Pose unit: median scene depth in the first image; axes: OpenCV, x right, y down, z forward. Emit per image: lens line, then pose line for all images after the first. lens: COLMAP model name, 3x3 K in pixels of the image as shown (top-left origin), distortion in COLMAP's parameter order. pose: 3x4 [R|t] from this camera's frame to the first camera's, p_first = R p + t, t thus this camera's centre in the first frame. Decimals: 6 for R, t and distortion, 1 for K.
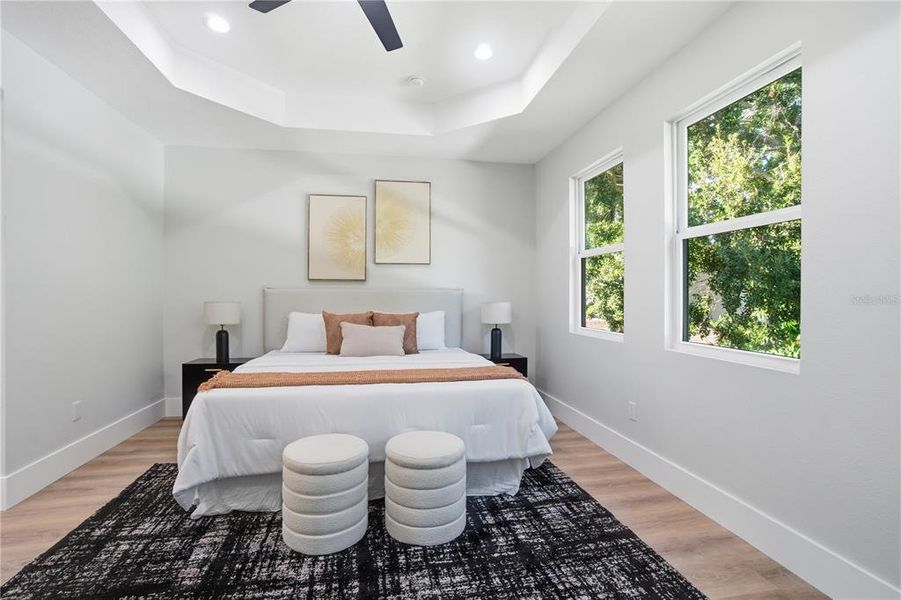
lens RADIAL K [[411.0, 0, 448.1], [0, 411.0, 302.4], [0, 0, 1]] dist [-0.029758, 0.003547]
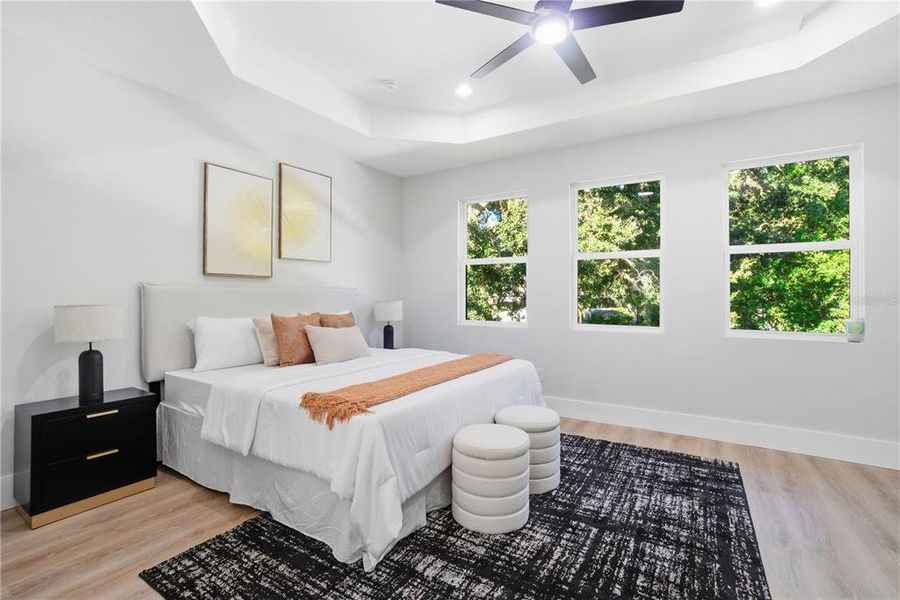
lens RADIAL K [[410.6, 0, 445.9], [0, 410.6, 293.2], [0, 0, 1]] dist [-0.029758, 0.003547]
pose [[0.680579, 0.001675, 0.732673, -1.219035], [0.010021, 0.999883, -0.011594, -0.015241], [-0.732606, 0.015233, 0.680482, 0.350696]]
